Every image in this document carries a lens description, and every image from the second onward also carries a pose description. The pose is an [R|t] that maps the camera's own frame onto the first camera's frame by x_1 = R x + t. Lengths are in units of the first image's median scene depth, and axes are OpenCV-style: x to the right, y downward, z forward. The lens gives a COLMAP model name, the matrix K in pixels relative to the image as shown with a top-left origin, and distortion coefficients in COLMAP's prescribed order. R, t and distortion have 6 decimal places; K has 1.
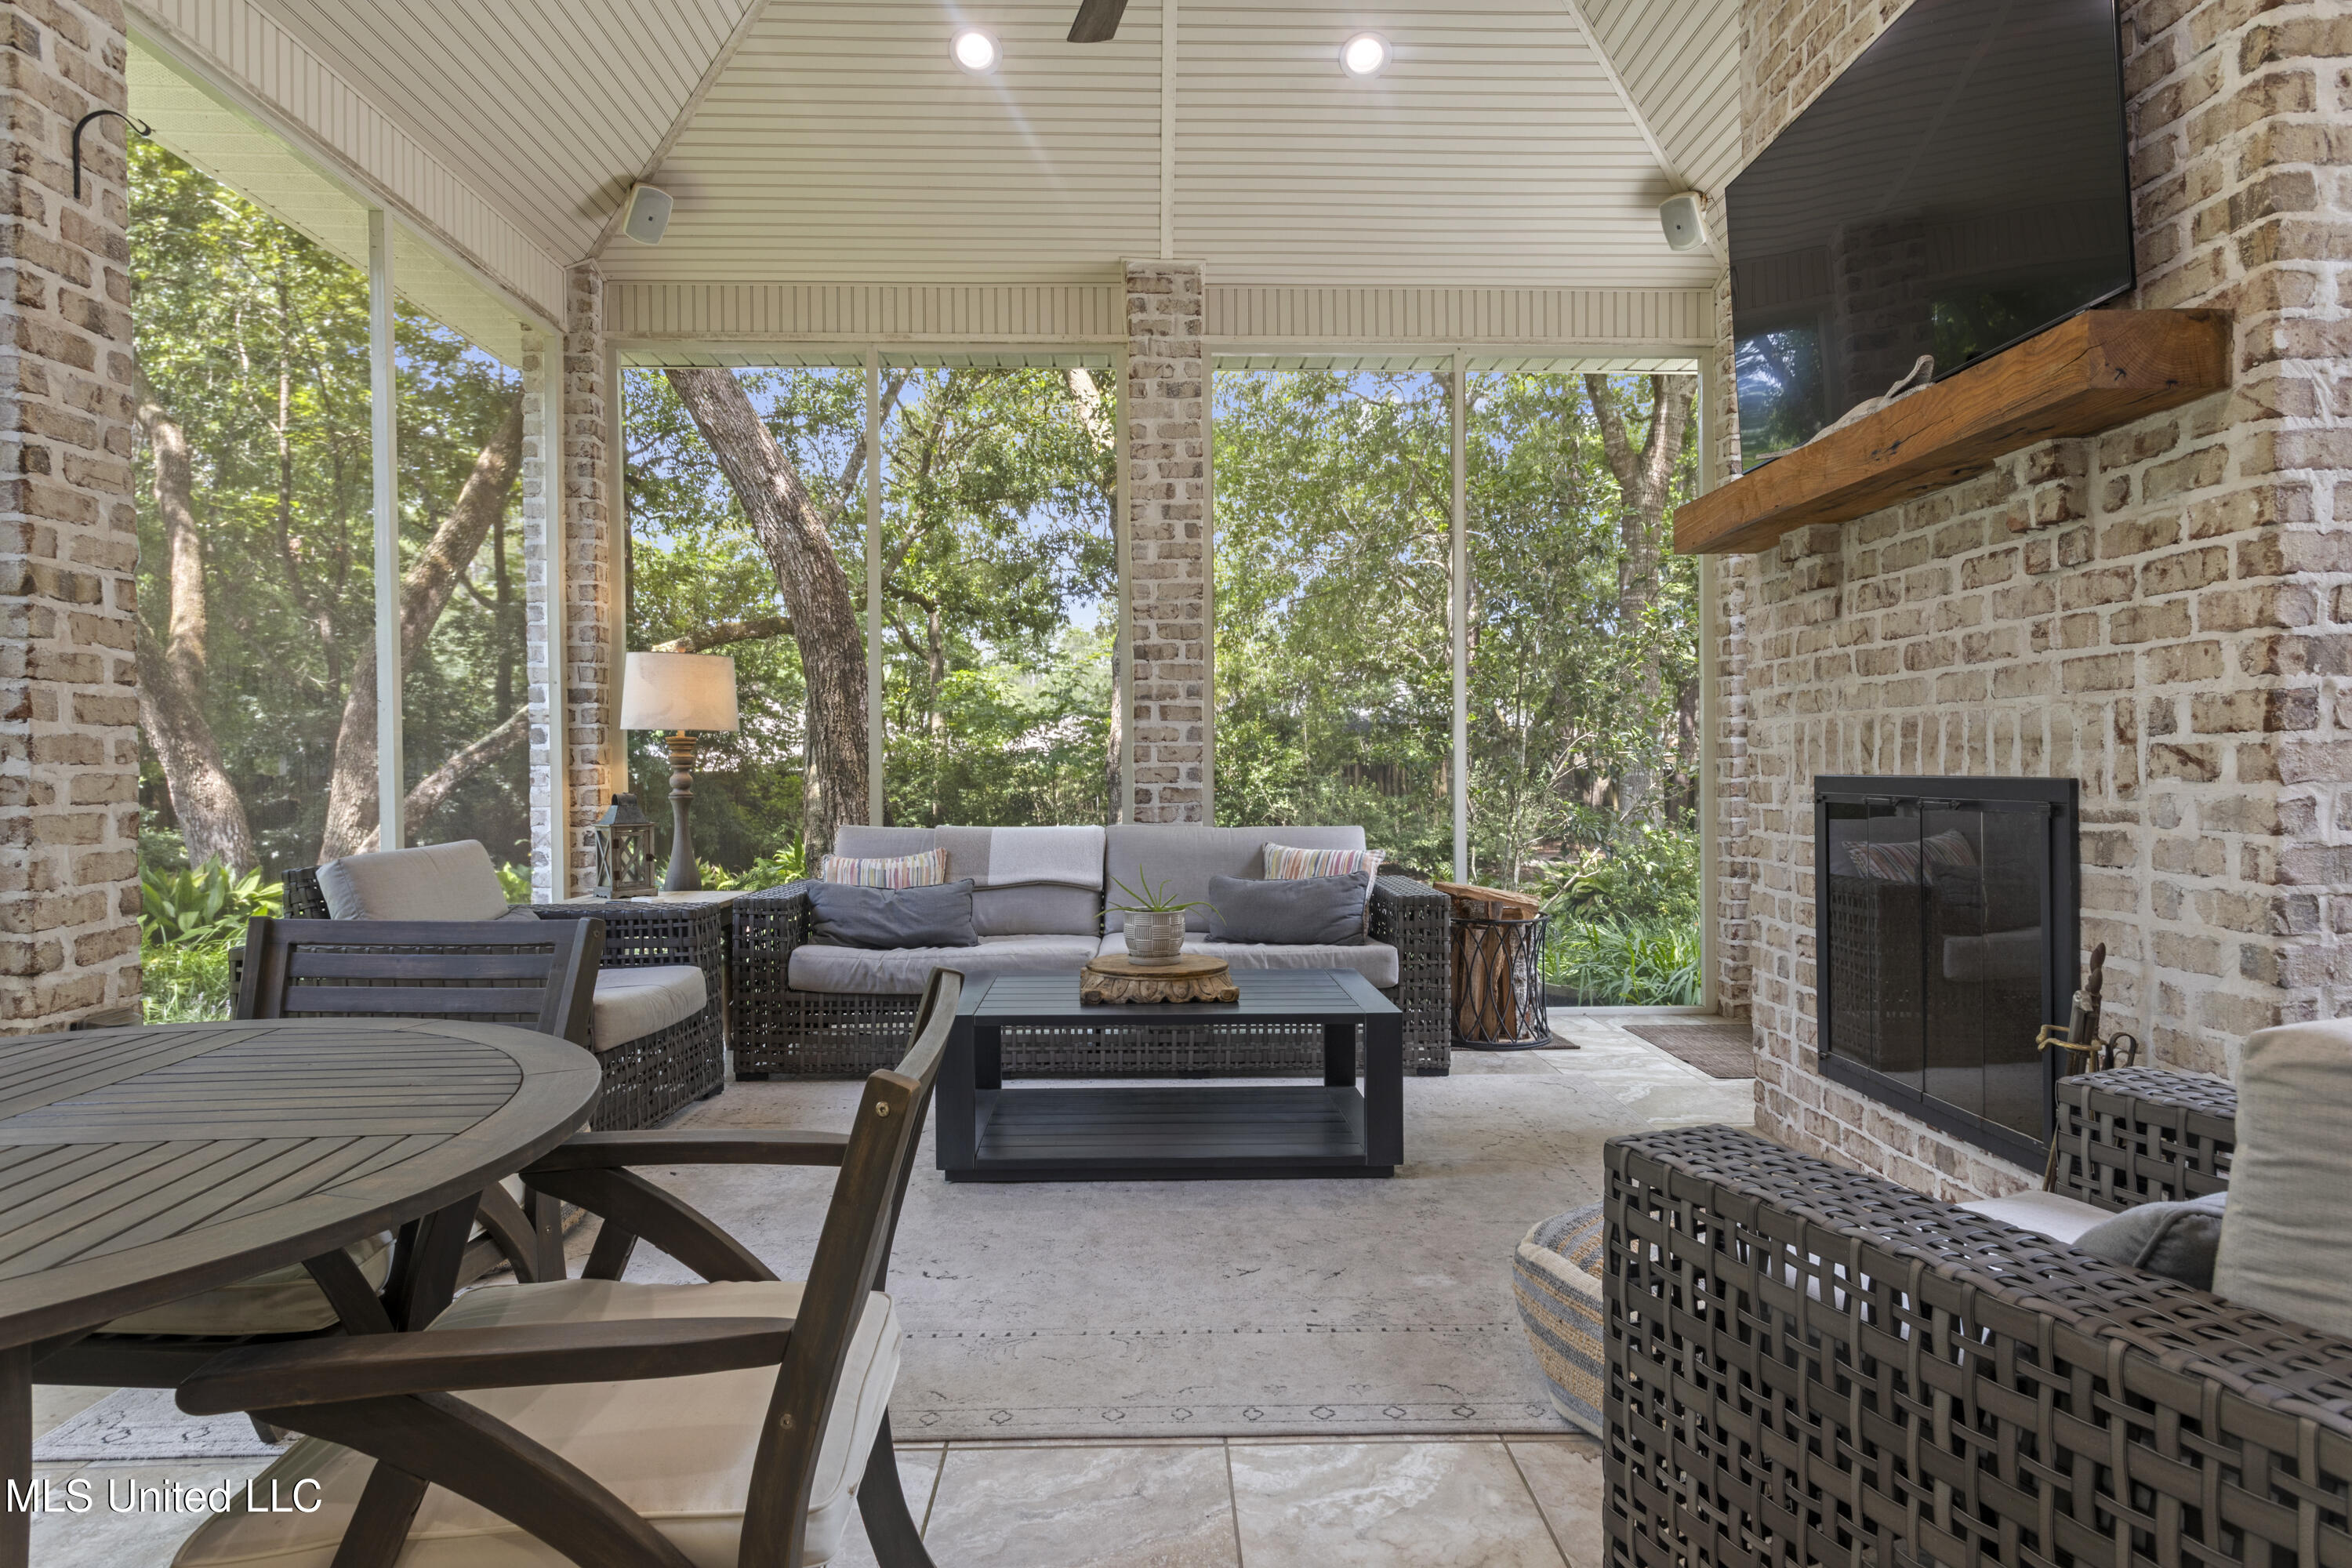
lens RADIAL K [[1283.0, 0, 1173.0], [0, 1283.0, 783.9], [0, 0, 1]] dist [-0.003269, 0.002354]
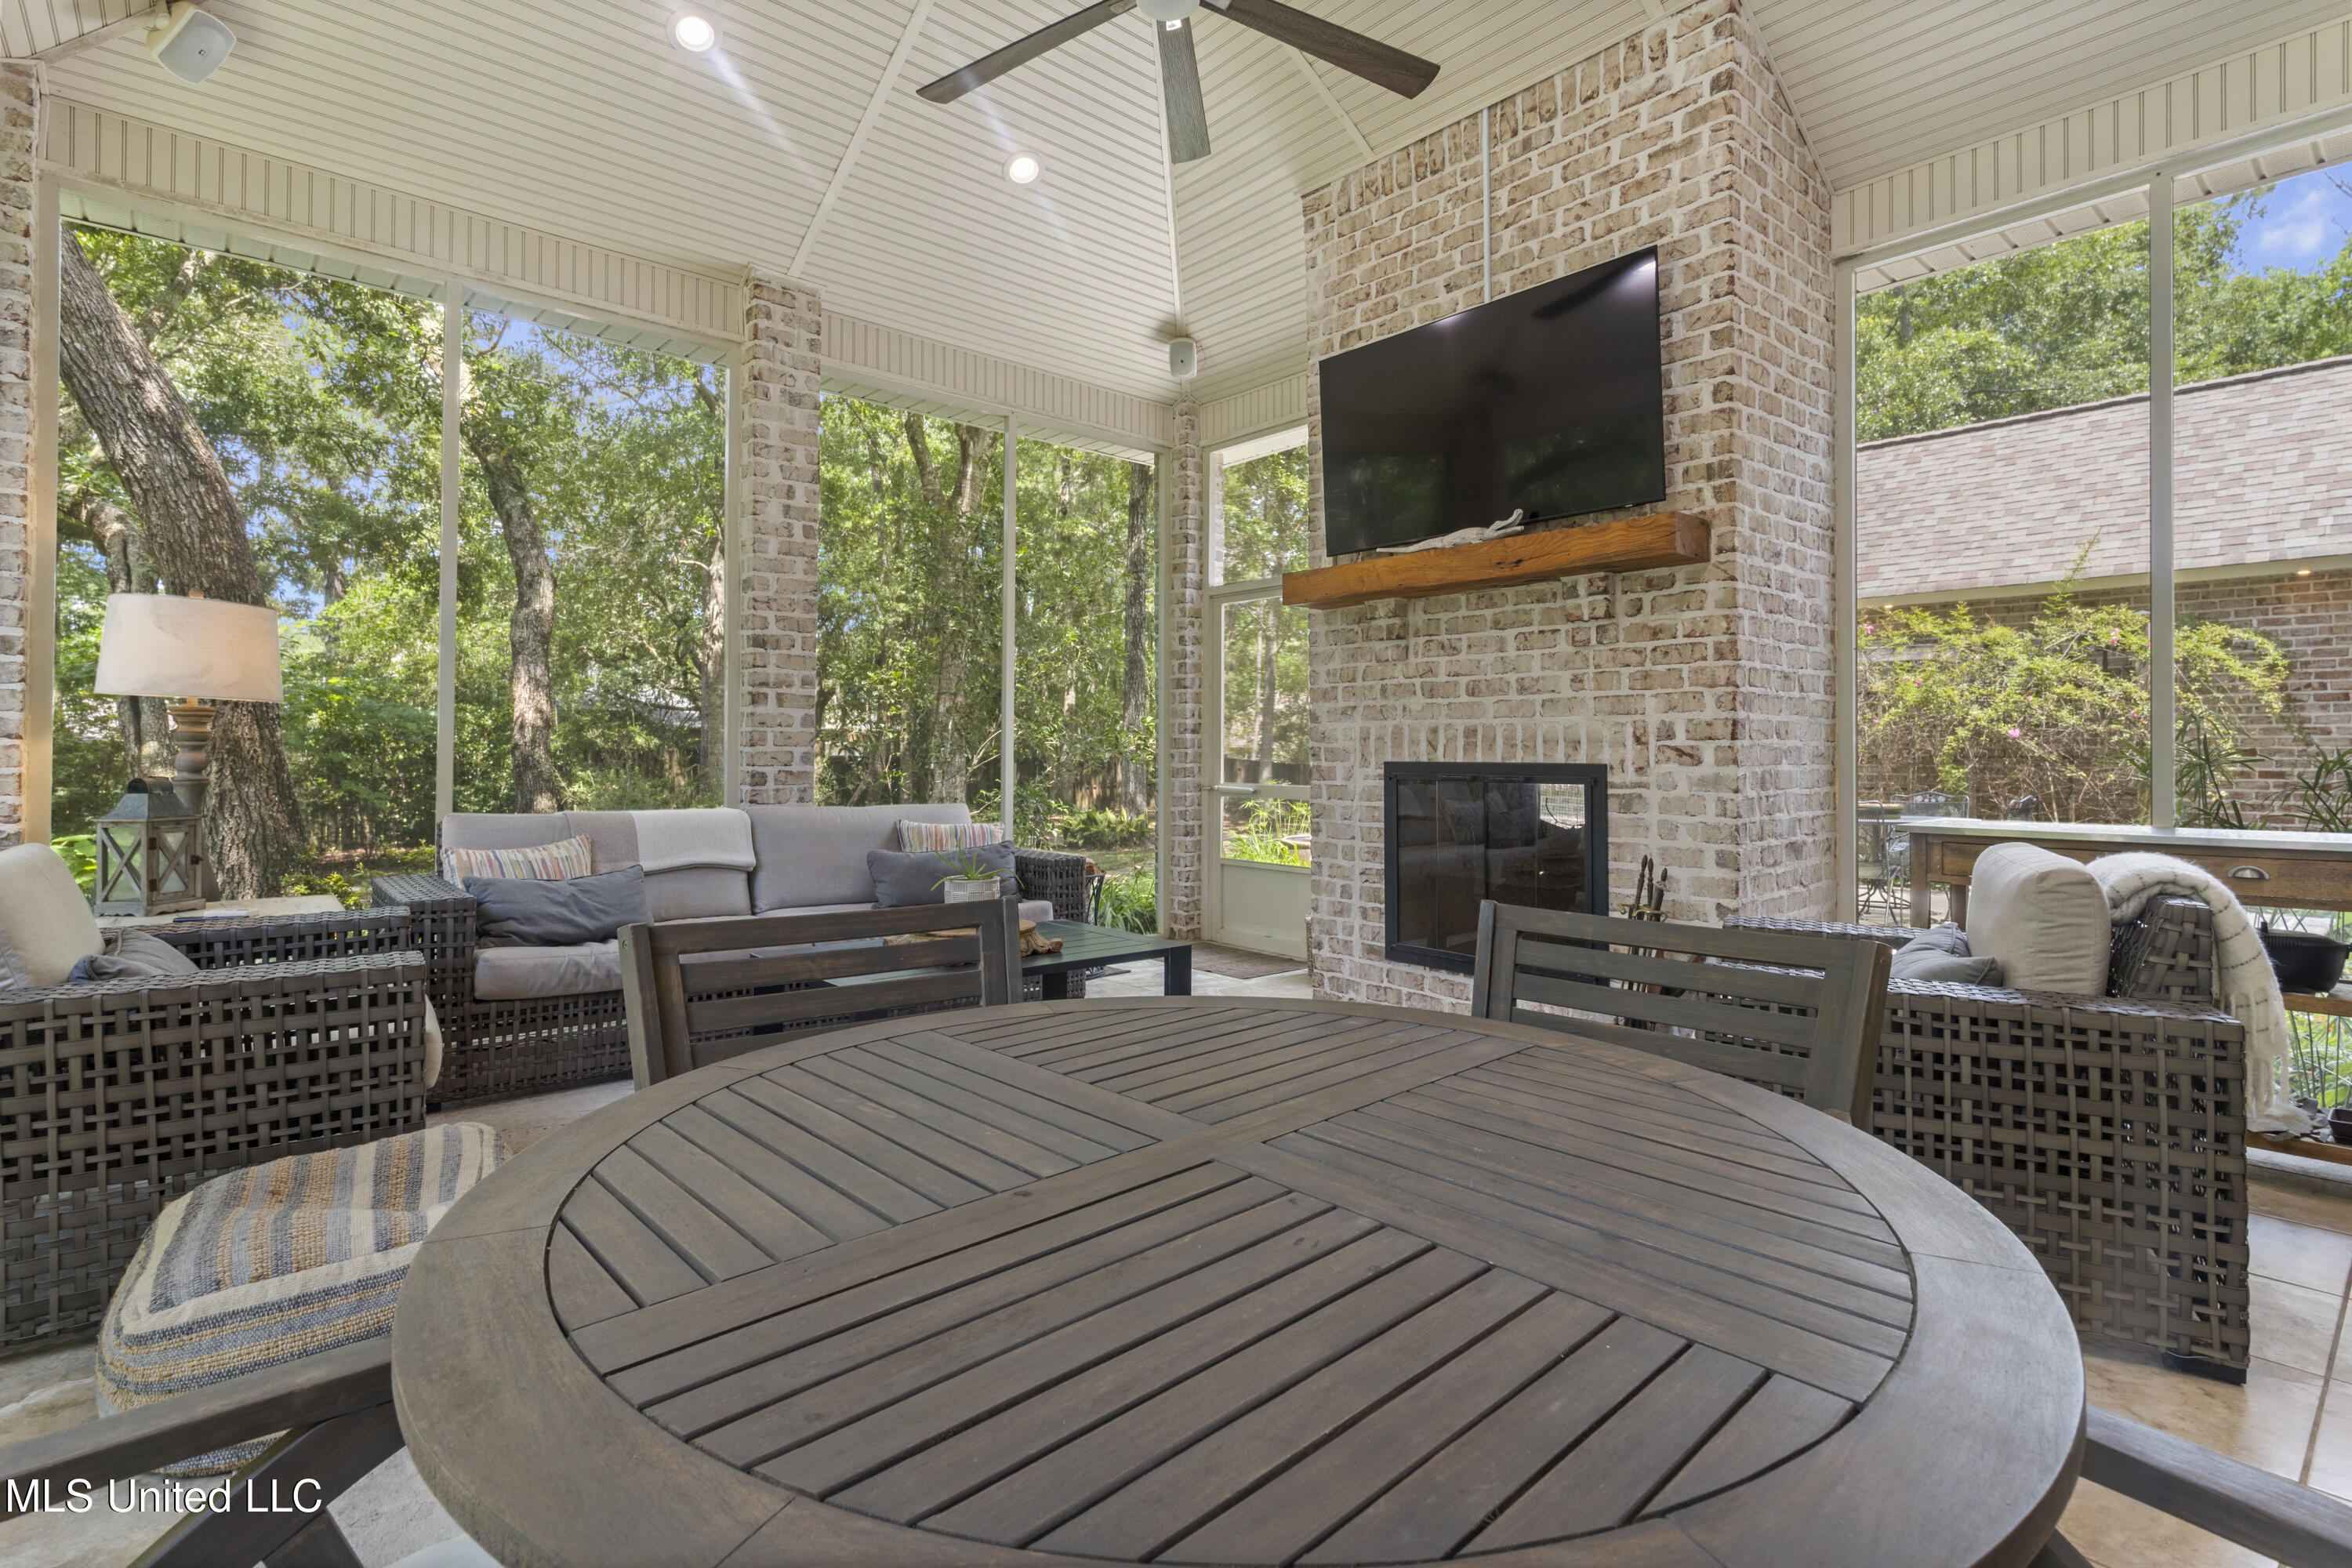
lens RADIAL K [[1119.7, 0, 1167.6], [0, 1119.7, 732.8], [0, 0, 1]] dist [0.004143, -0.002423]
pose [[0.773473, 0.021038, 0.633480, -0.669001], [-0.000552, 0.999471, -0.032518, 0.003218], [-0.633829, 0.024802, 0.773076, 0.168644]]
